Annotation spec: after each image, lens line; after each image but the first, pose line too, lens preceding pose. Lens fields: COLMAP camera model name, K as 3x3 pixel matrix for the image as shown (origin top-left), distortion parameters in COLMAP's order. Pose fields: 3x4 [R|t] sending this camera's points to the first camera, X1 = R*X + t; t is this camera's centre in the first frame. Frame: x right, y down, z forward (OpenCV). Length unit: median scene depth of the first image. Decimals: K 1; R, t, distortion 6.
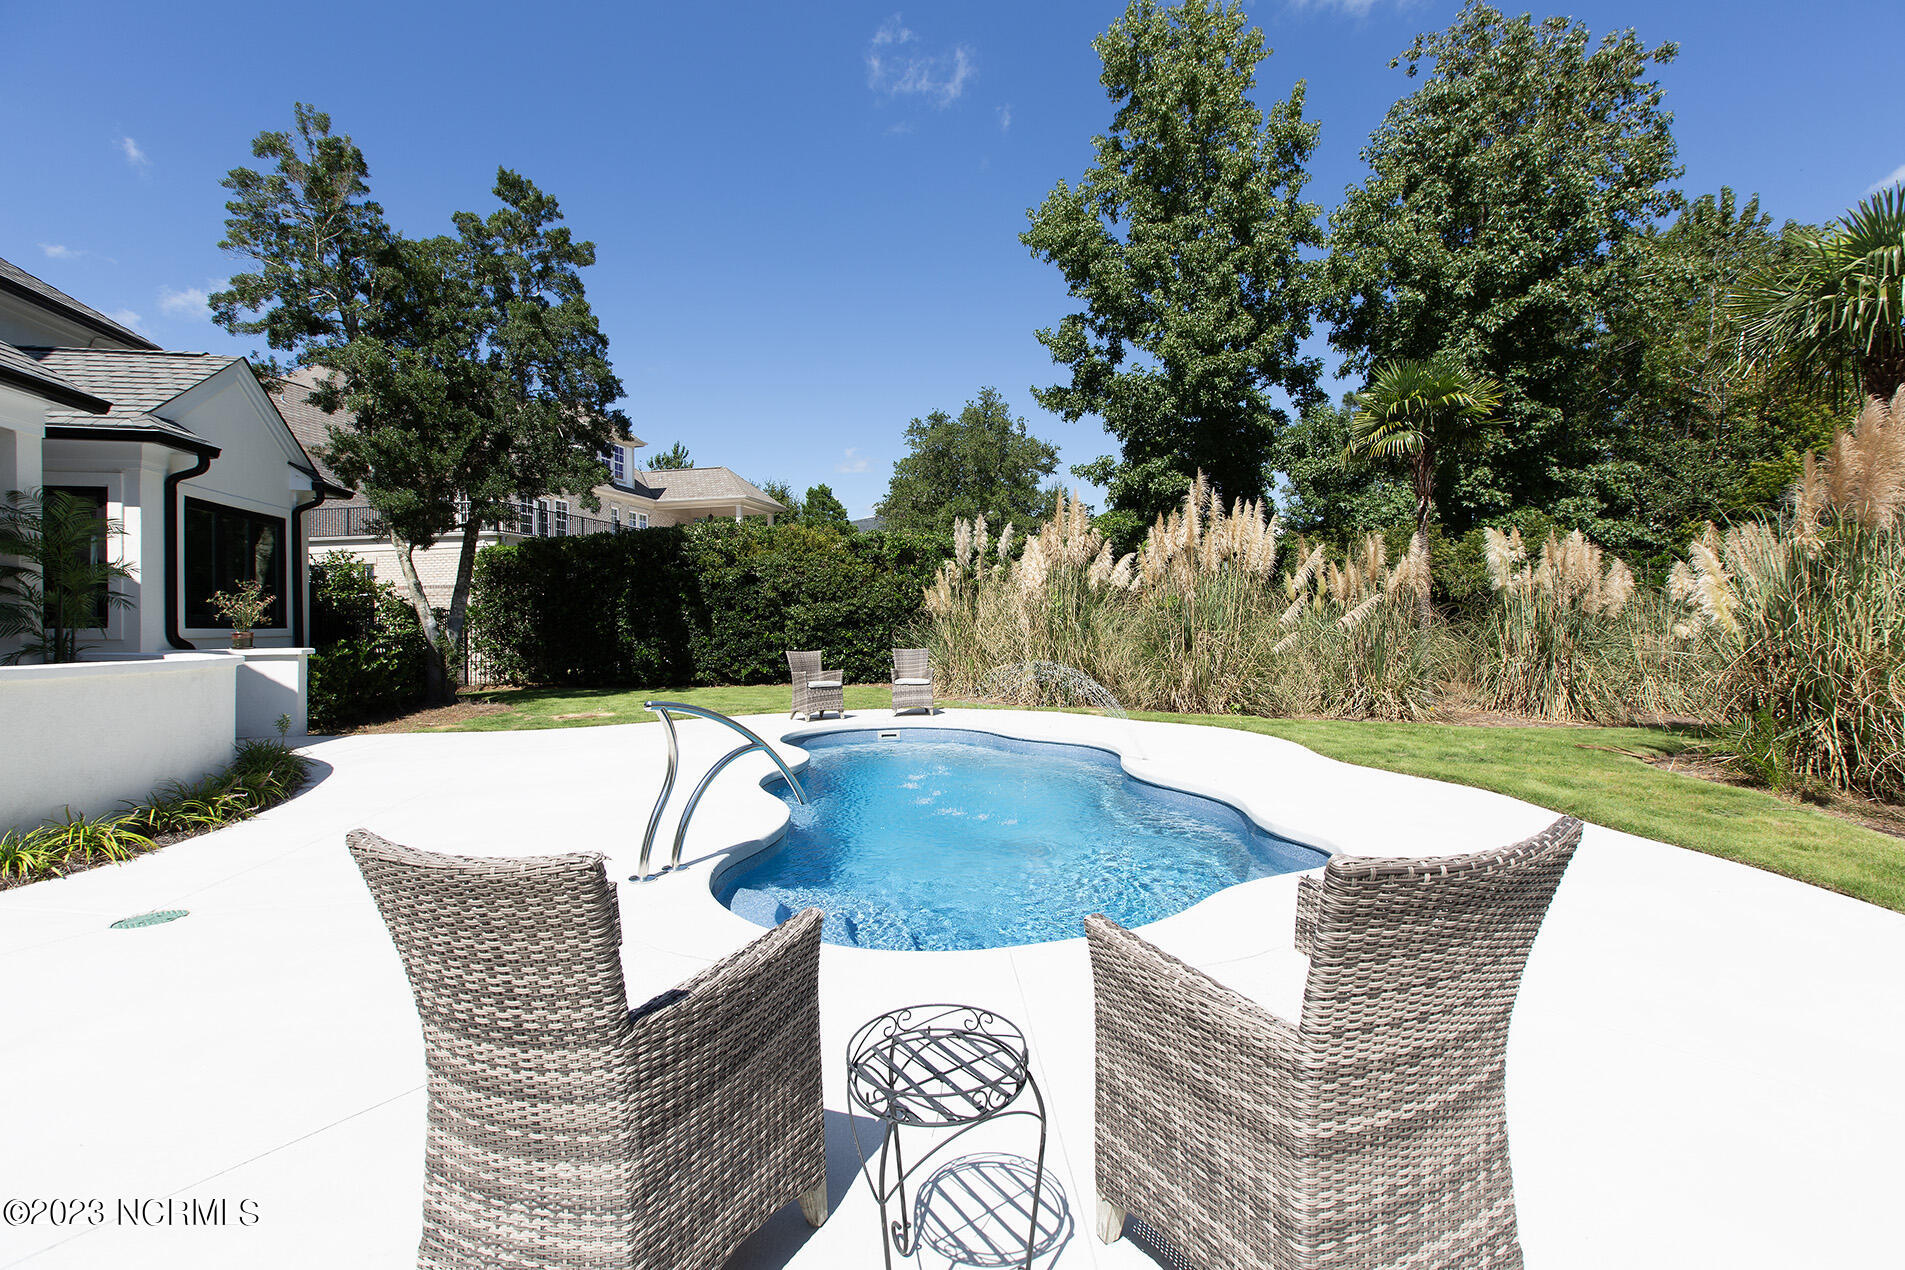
lens RADIAL K [[872.8, 0, 952.5], [0, 872.8, 635.0], [0, 0, 1]] dist [-0.000420, -0.000062]
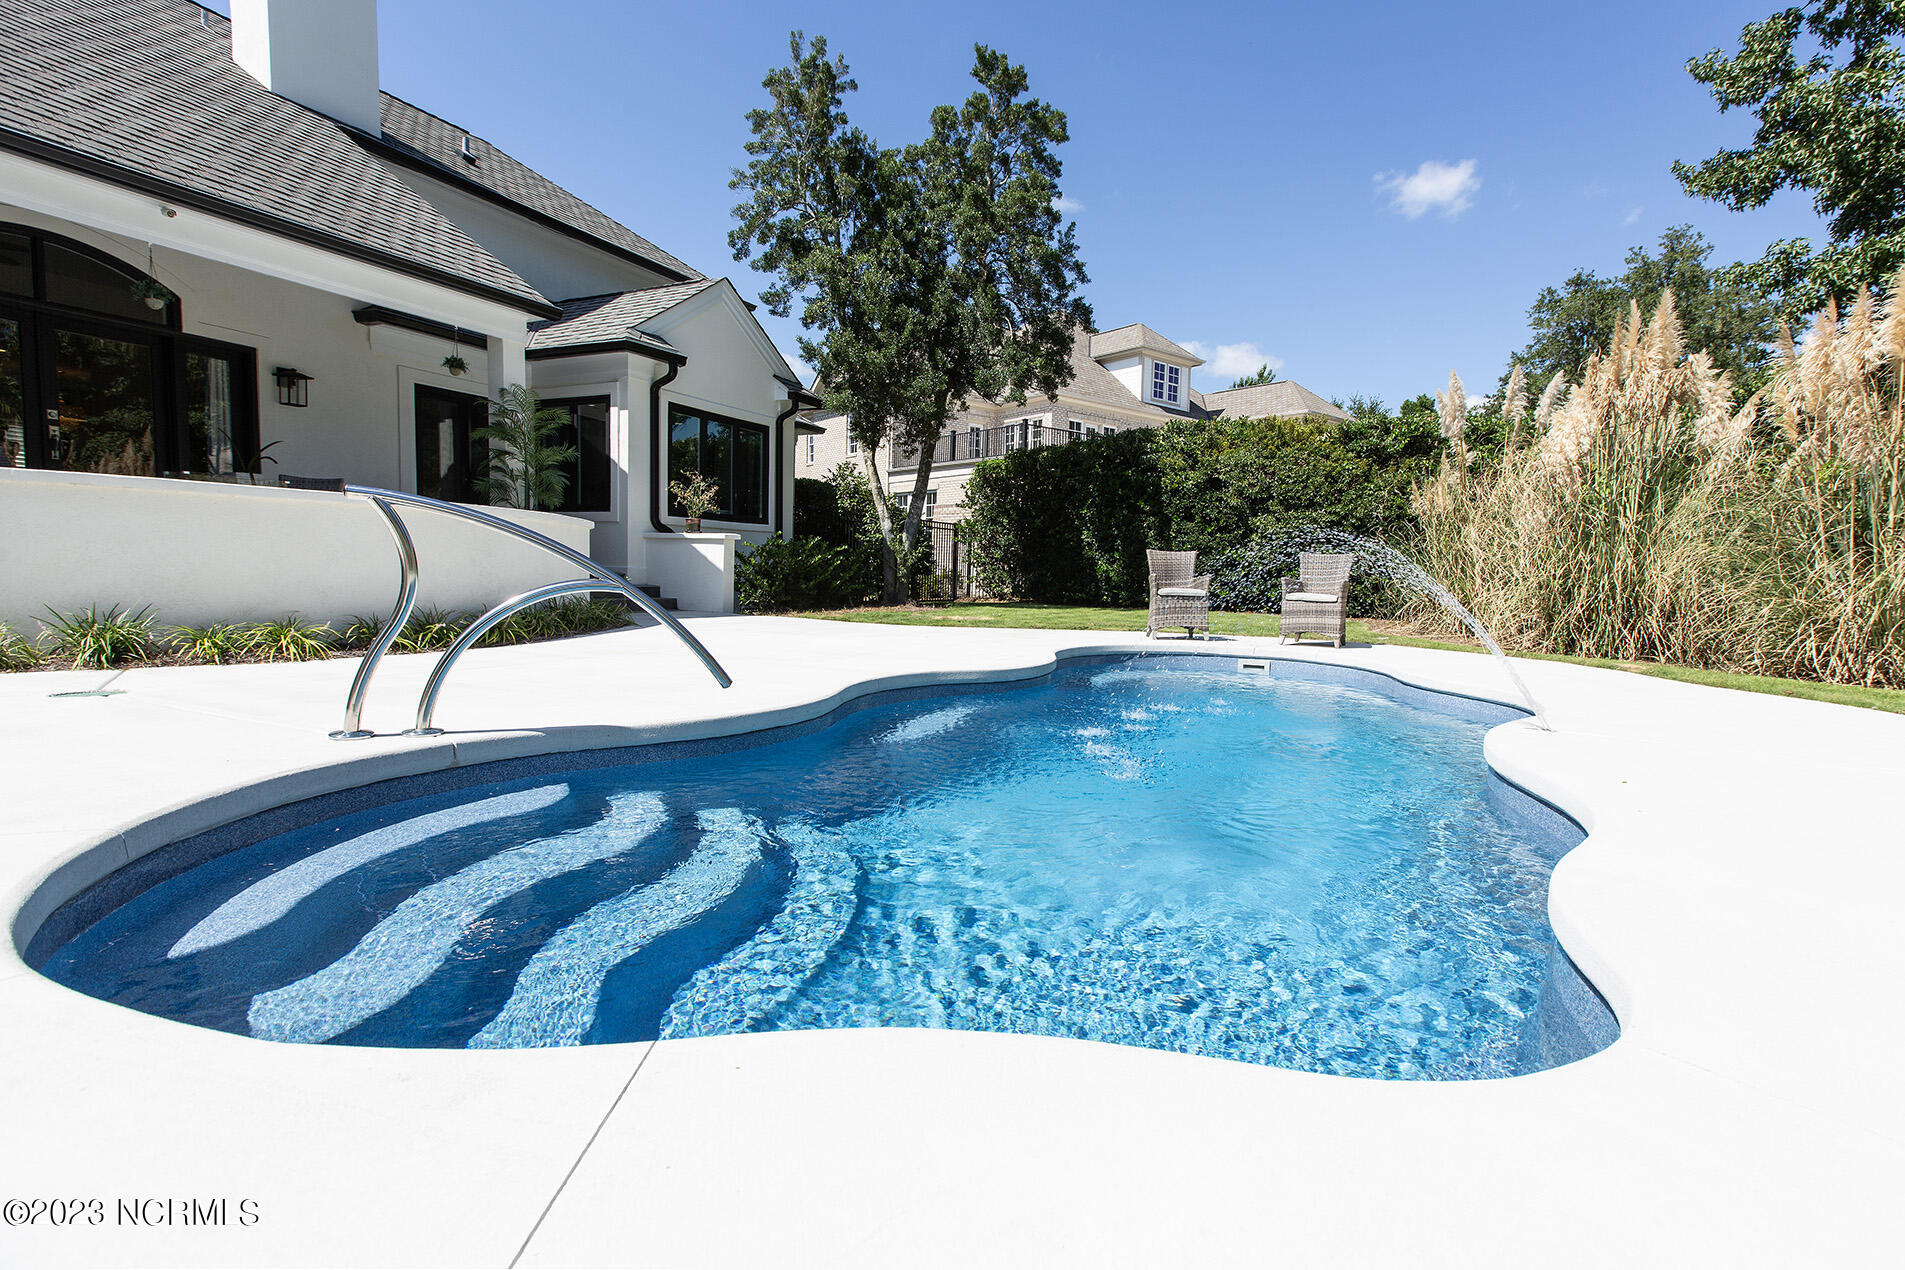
lens RADIAL K [[867.2, 0, 952.9], [0, 867.2, 690.1], [0, 0, 1]] dist [-0.014391, 0.000208]
pose [[0.784782, 0.119540, -0.608134, 0.116744], [-0.041408, 0.989144, 0.140997, 0.029399], [0.618387, -0.085471, 0.781212, 0.189501]]
